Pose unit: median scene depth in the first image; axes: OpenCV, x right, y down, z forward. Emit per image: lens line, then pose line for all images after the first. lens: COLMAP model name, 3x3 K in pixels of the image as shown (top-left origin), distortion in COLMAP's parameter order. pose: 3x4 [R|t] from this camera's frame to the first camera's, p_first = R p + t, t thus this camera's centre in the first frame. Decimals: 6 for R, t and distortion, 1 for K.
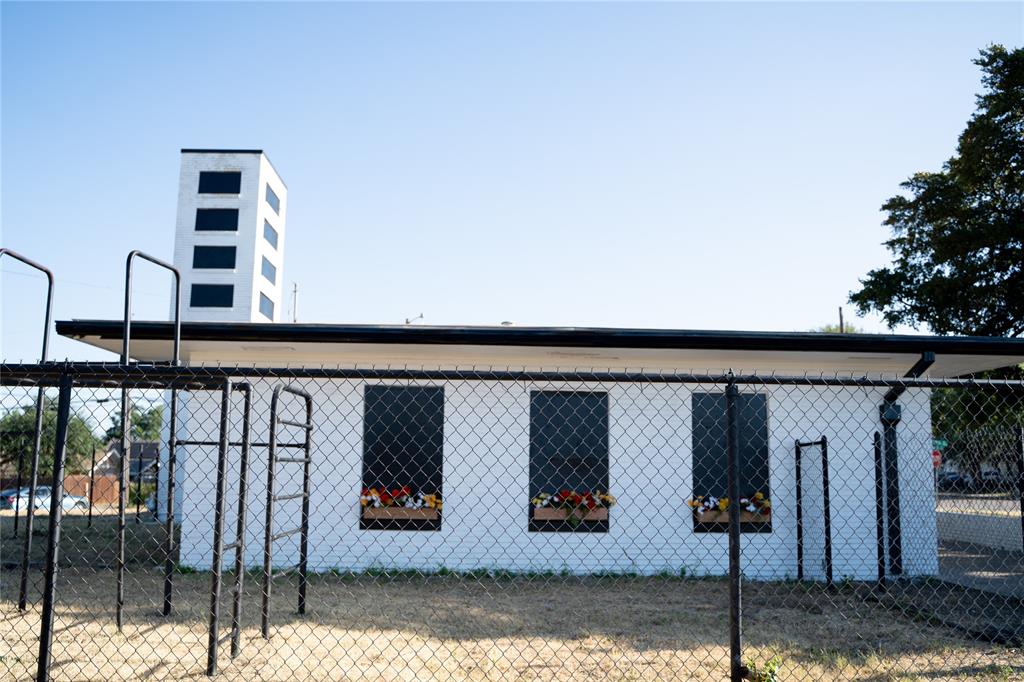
lens RADIAL K [[887.3, 0, 512.0], [0, 887.3, 341.0], [0, 0, 1]] dist [-0.011957, -0.002344]
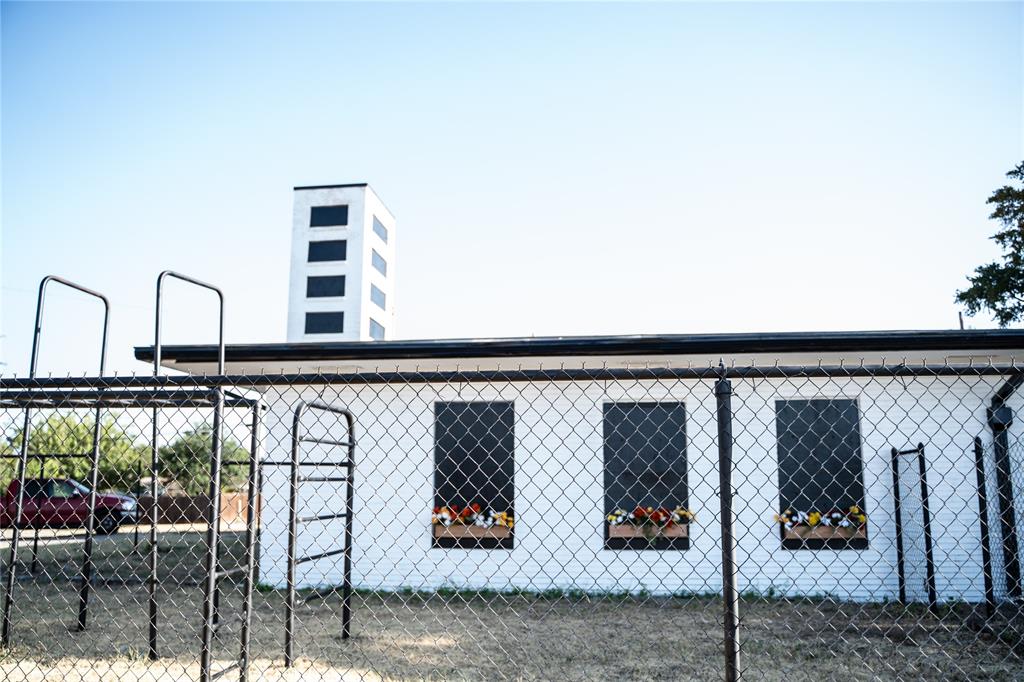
lens RADIAL K [[847.9, 0, 512.0], [0, 847.9, 341.0], [0, 0, 1]] dist [-0.067321, 0.080077]
pose [[0.989345, -0.036437, -0.140959, 0.068697], [0.033121, 0.999118, -0.025801, 0.011435], [0.141775, 0.020858, 0.989679, 0.094067]]
